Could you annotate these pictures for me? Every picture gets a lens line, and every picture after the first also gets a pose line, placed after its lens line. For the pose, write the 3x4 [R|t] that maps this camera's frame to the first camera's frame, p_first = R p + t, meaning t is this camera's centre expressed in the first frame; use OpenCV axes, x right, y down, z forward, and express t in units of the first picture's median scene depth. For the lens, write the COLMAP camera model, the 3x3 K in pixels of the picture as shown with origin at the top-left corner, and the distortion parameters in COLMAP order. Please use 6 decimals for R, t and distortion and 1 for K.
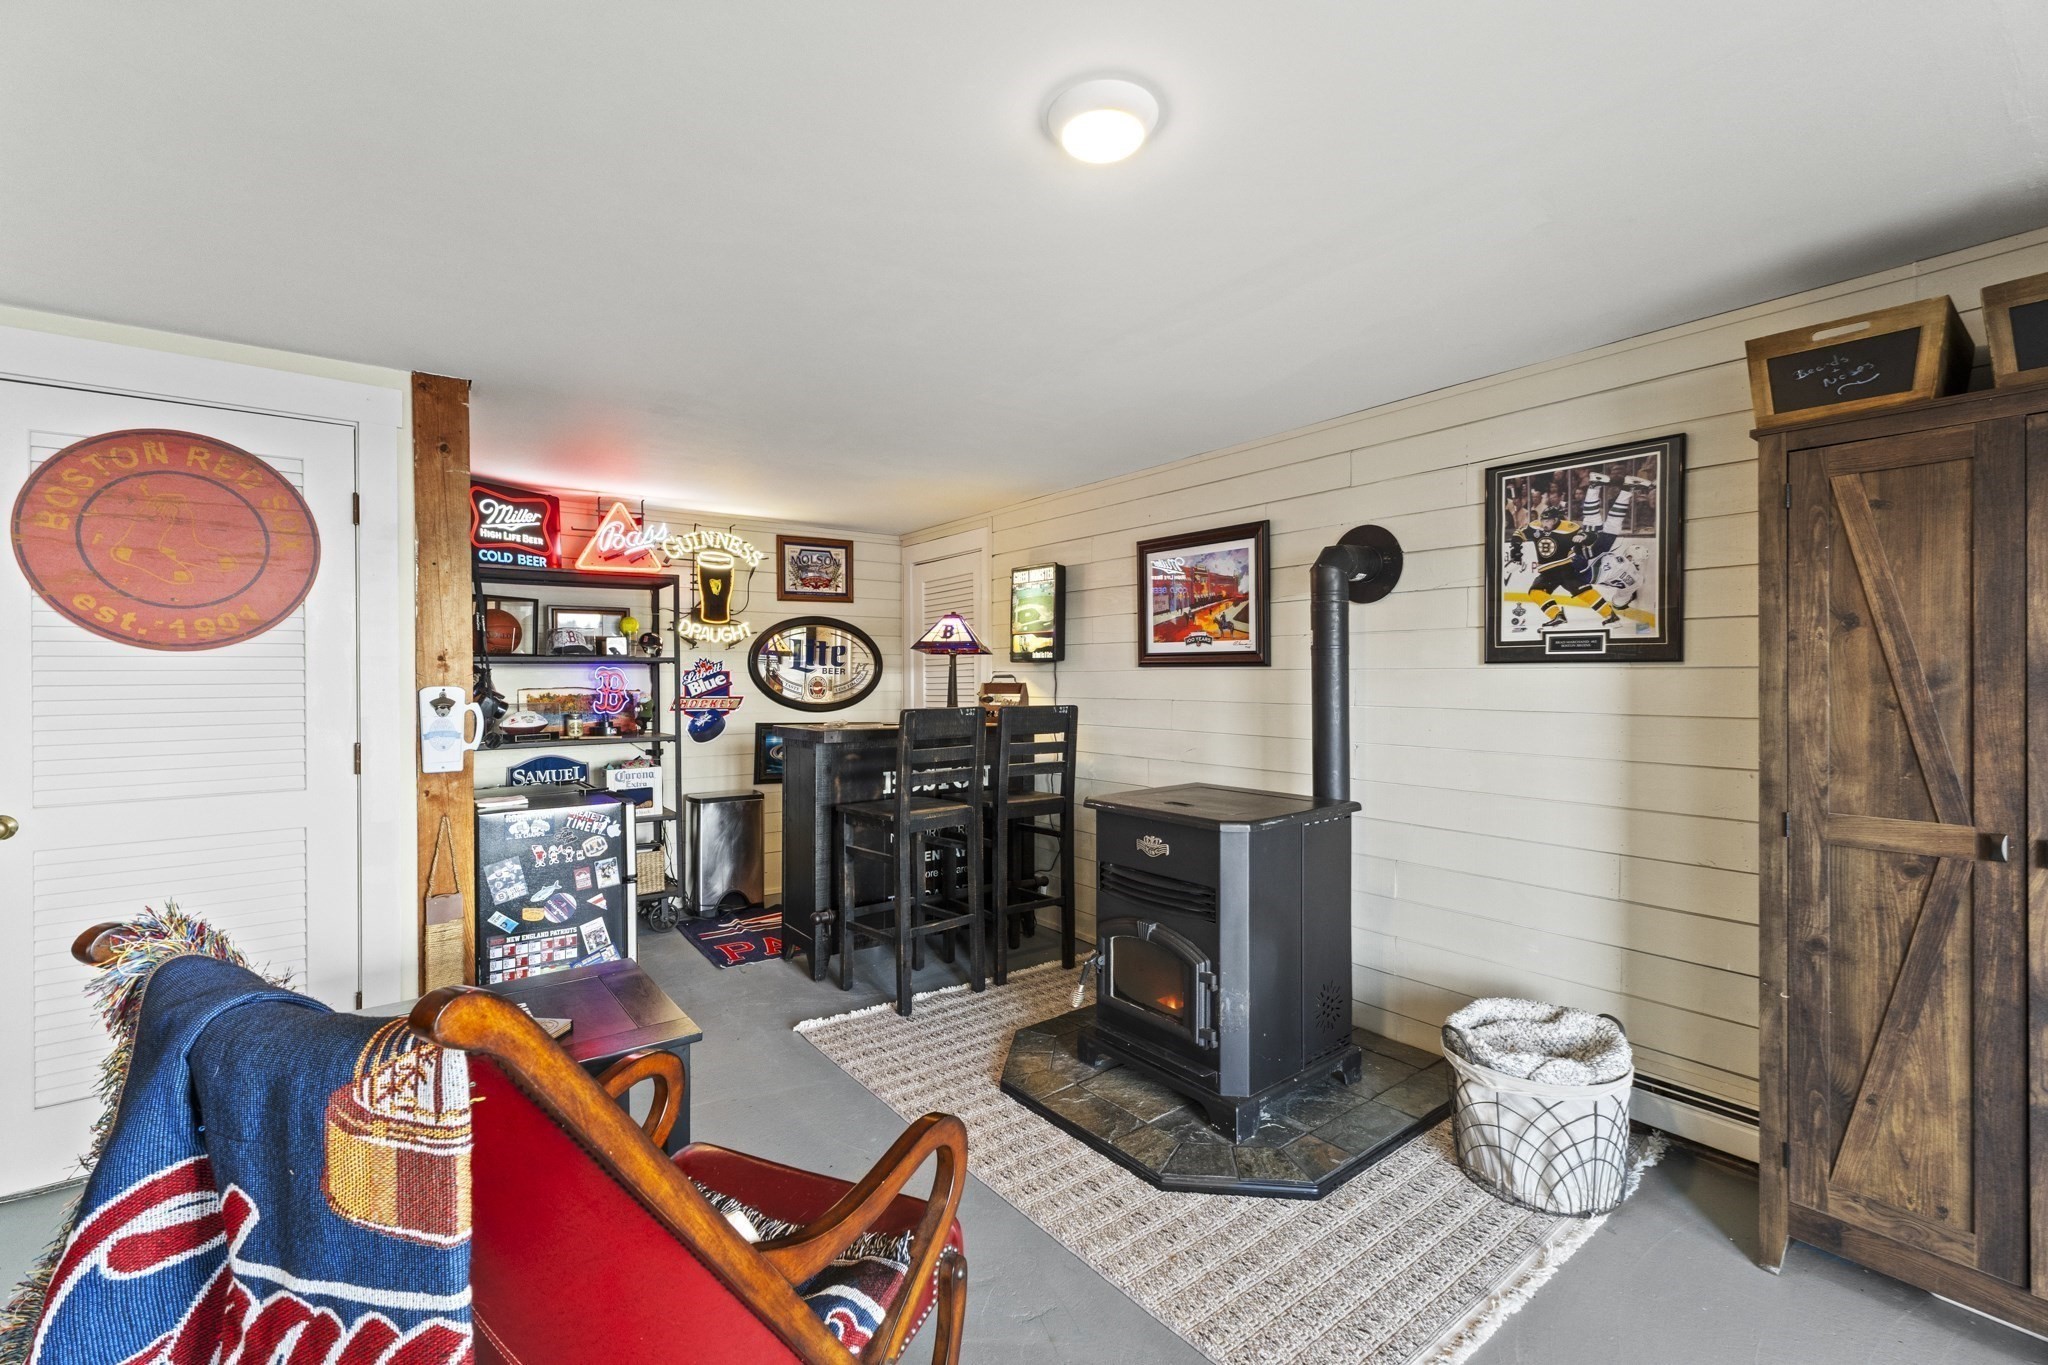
lens RADIAL K [[875.1, 0, 1015.2], [0, 875.1, 682.5], [0, 0, 1]] dist [0.010665, -0.000967]
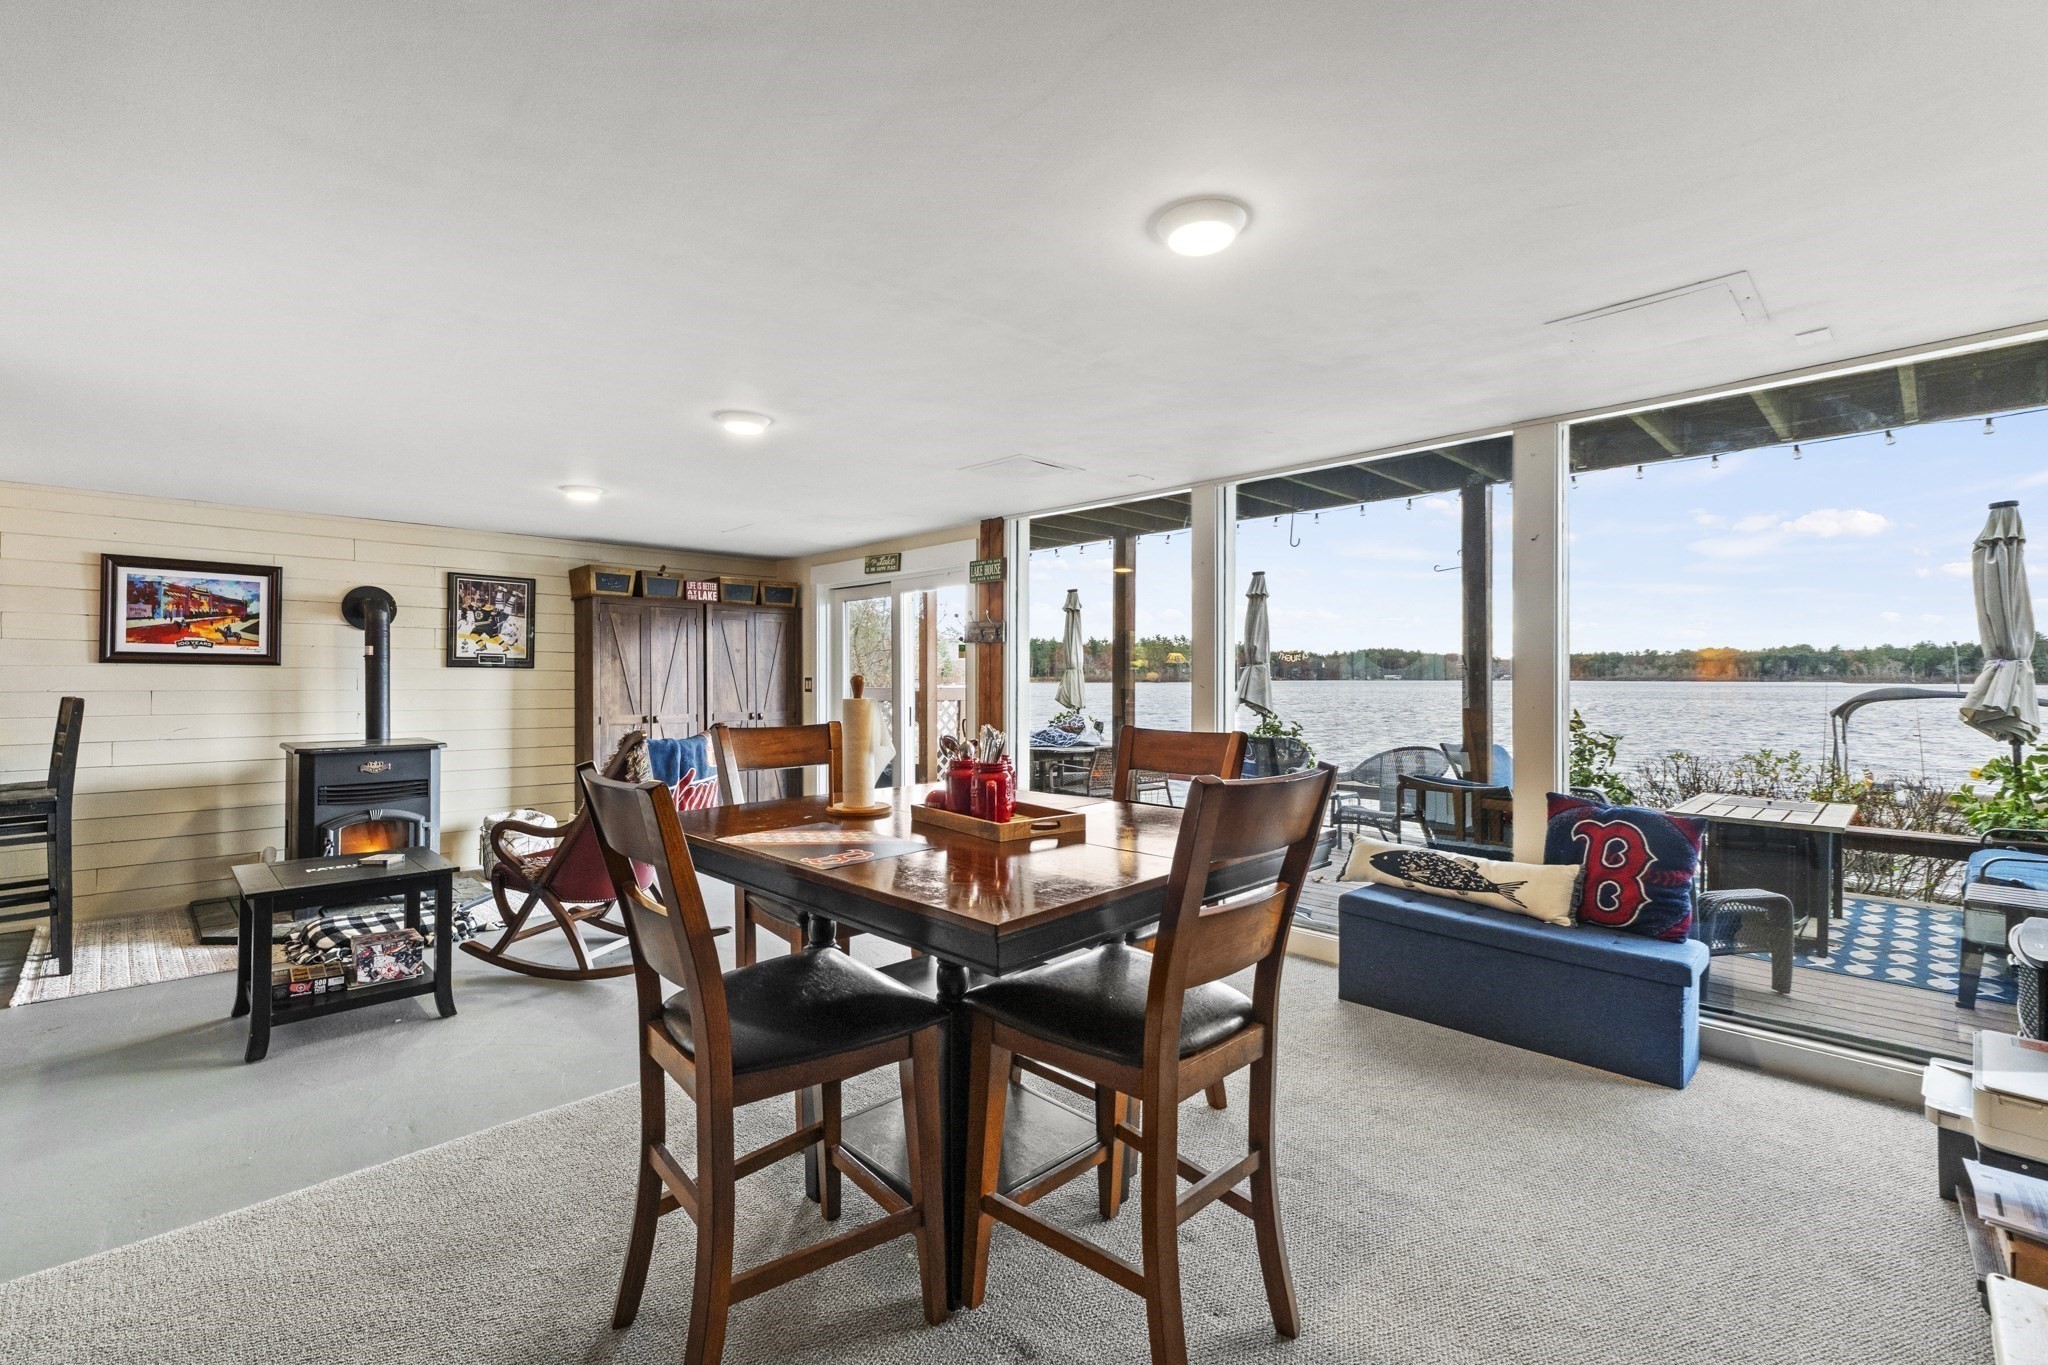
lens RADIAL K [[875.1, 0, 1016.9], [0, 875.1, 691.4], [0, 0, 1]] dist [0.010665, -0.000967]
pose [[-0.129091, -0.010349, 0.991579, -1.706529], [0.006677, 0.999914, 0.011305, 0.021388], [-0.991610, 0.008080, -0.129011, -0.052990]]
